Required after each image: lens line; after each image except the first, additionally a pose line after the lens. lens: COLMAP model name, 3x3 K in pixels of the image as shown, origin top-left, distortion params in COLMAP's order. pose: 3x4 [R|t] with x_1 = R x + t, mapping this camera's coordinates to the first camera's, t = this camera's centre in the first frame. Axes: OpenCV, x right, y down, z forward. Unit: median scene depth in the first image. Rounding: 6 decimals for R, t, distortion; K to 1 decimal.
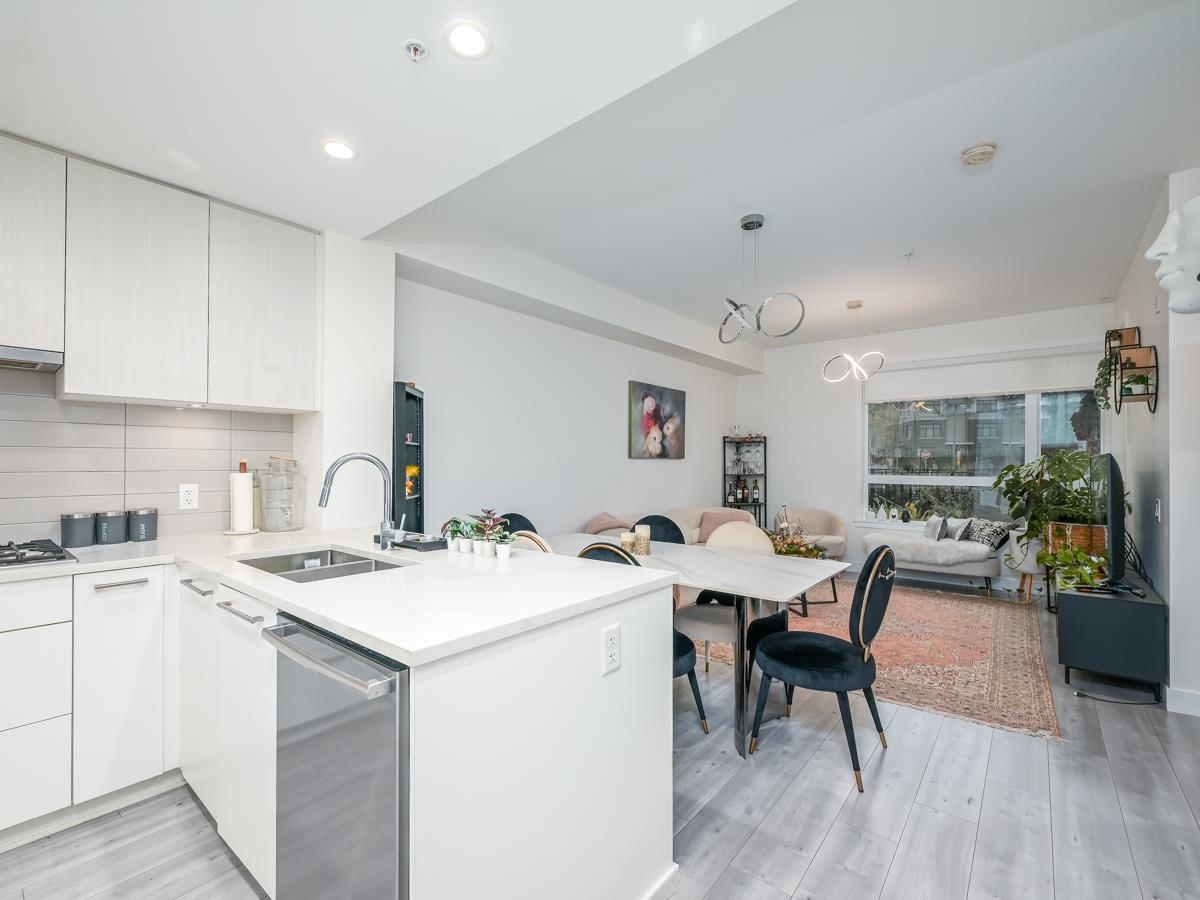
lens RADIAL K [[523.8, 0, 594.2], [0, 523.8, 454.5], [0, 0, 1]] dist [-0.001927, 0.000195]
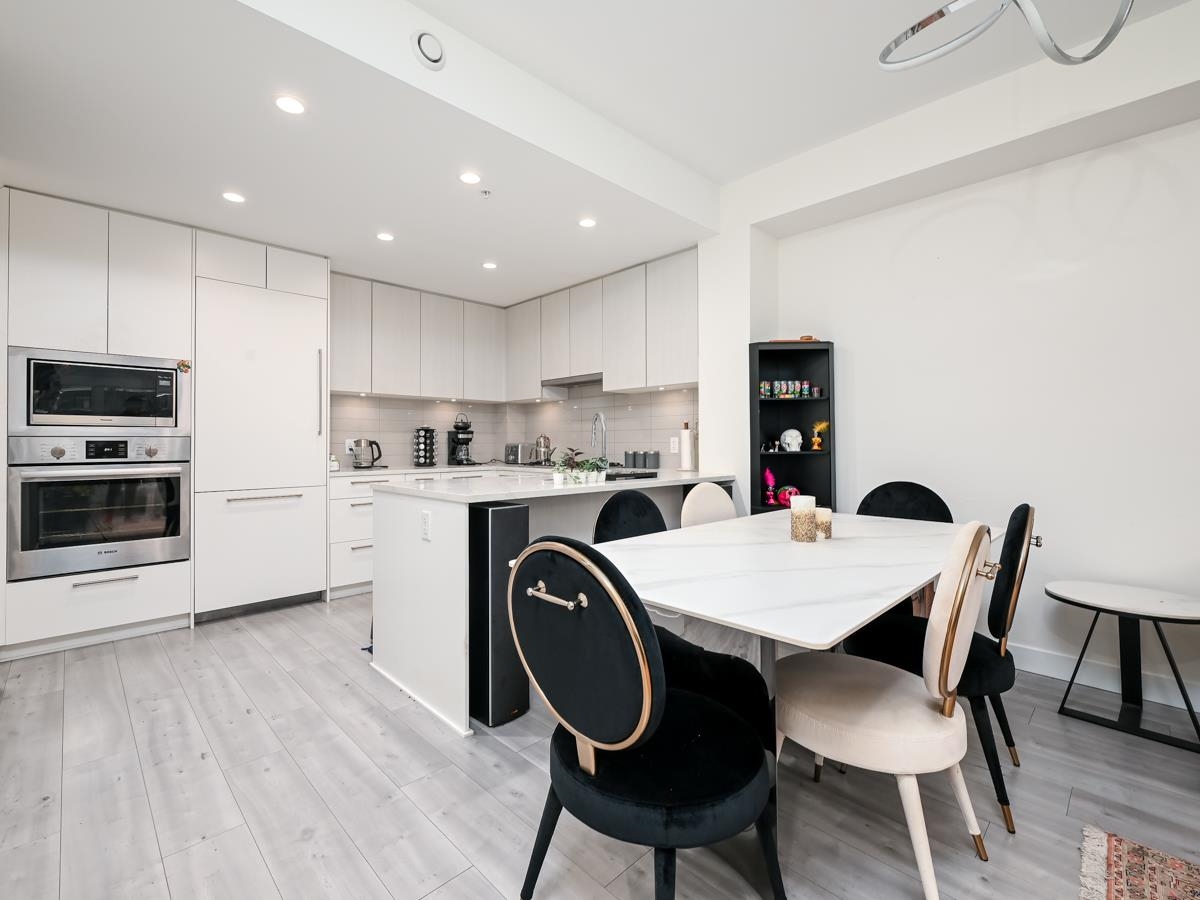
lens RADIAL K [[526.7, 0, 580.8], [0, 526.7, 438.4], [0, 0, 1]] dist [0.000043, -0.000100]
pose [[-0.096320, -0.011977, -0.995278, 0.628304], [0.018562, 0.999732, -0.013827, 0.056695], [0.995177, -0.019806, -0.096072, 0.649427]]
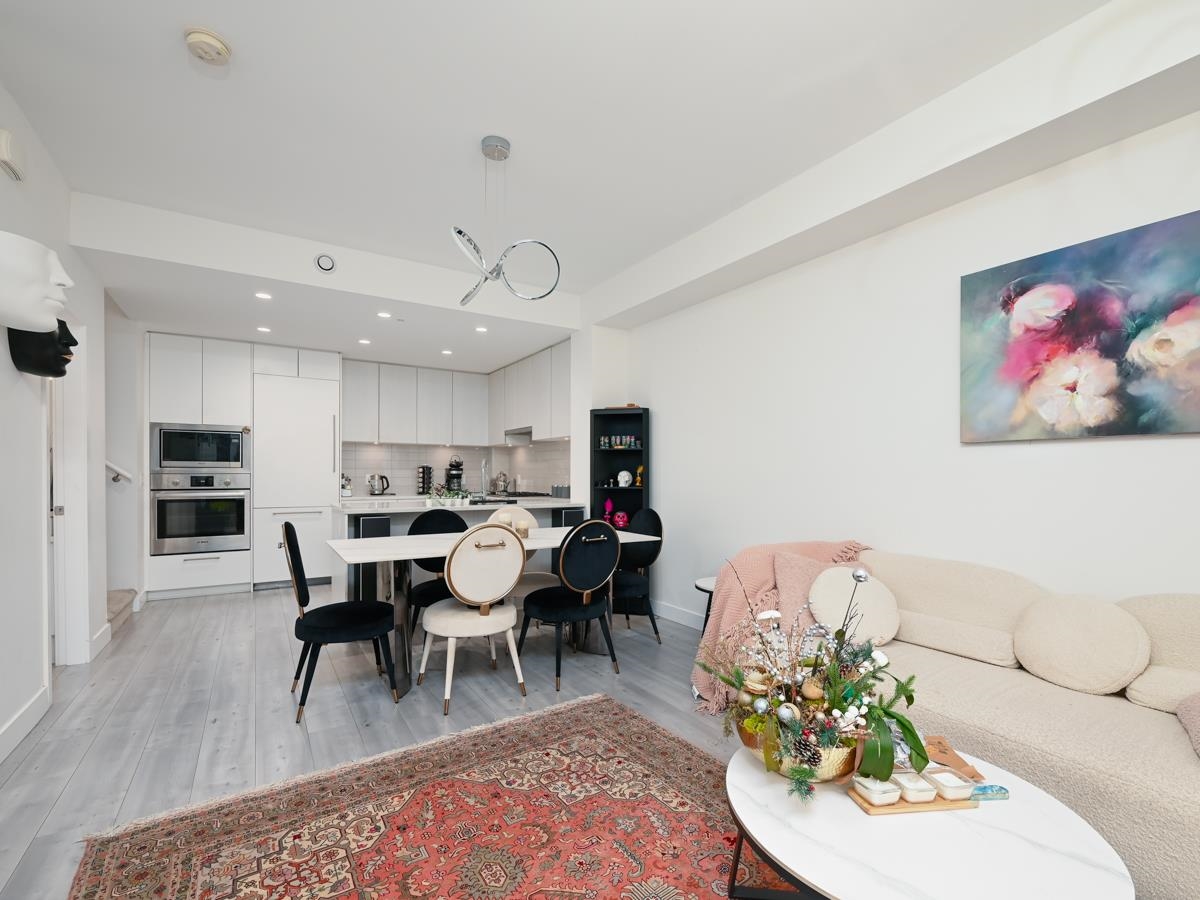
lens RADIAL K [[528.8, 0, 603.4], [0, 528.8, 476.8], [0, 0, 1]] dist [-0.001469, -0.000038]
pose [[-0.280220, 0.001145, -0.959935, 0.930847], [0.011041, 0.999937, -0.002030, 0.051527], [0.959872, -0.011167, -0.280215, 1.257161]]
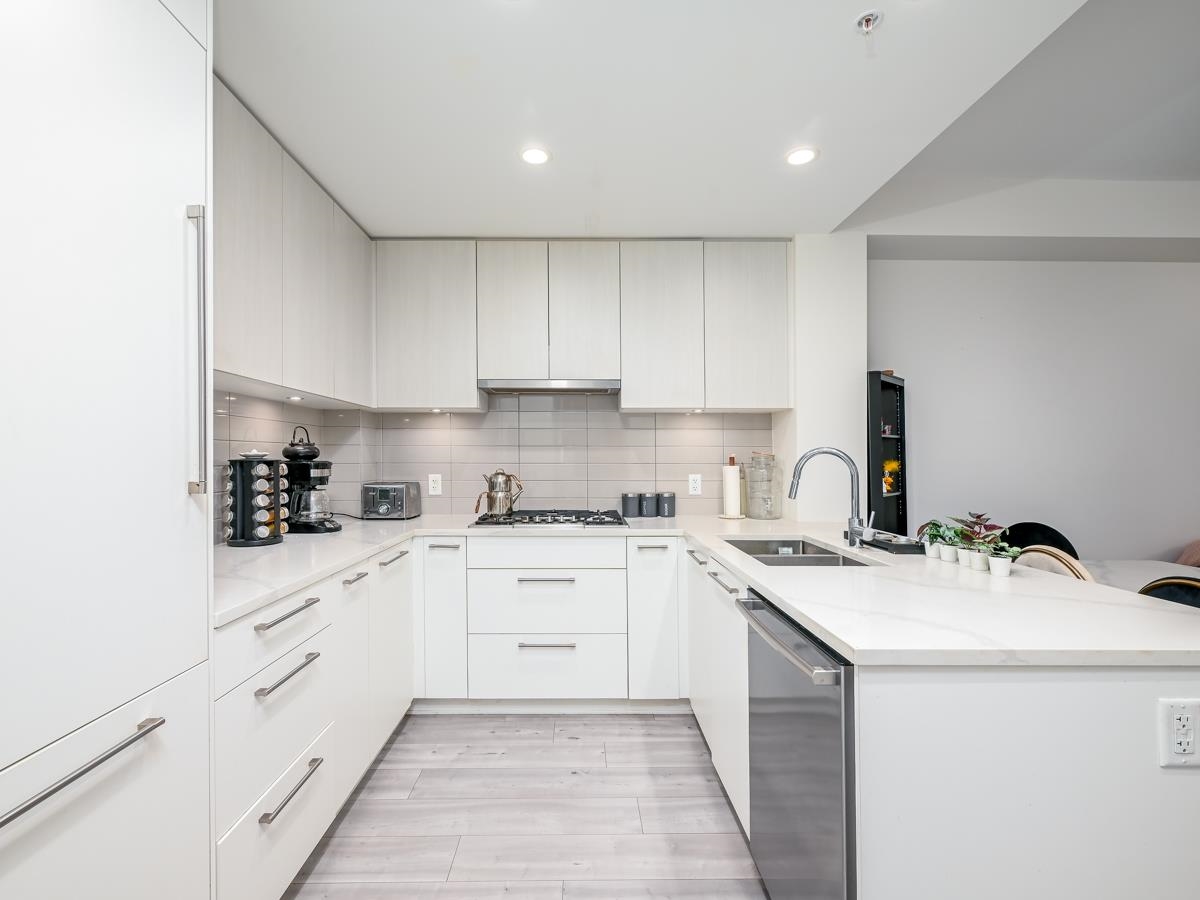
lens RADIAL K [[491.1, 0, 573.2], [0, 491.1, 453.8], [0, 0, 1]] dist [-0.001534, -0.000011]
pose [[0.658035, -0.004482, -0.752974, -0.062465], [0.011726, 0.999922, 0.004296, -0.000293], [0.752896, -0.011656, 0.658036, 0.012590]]
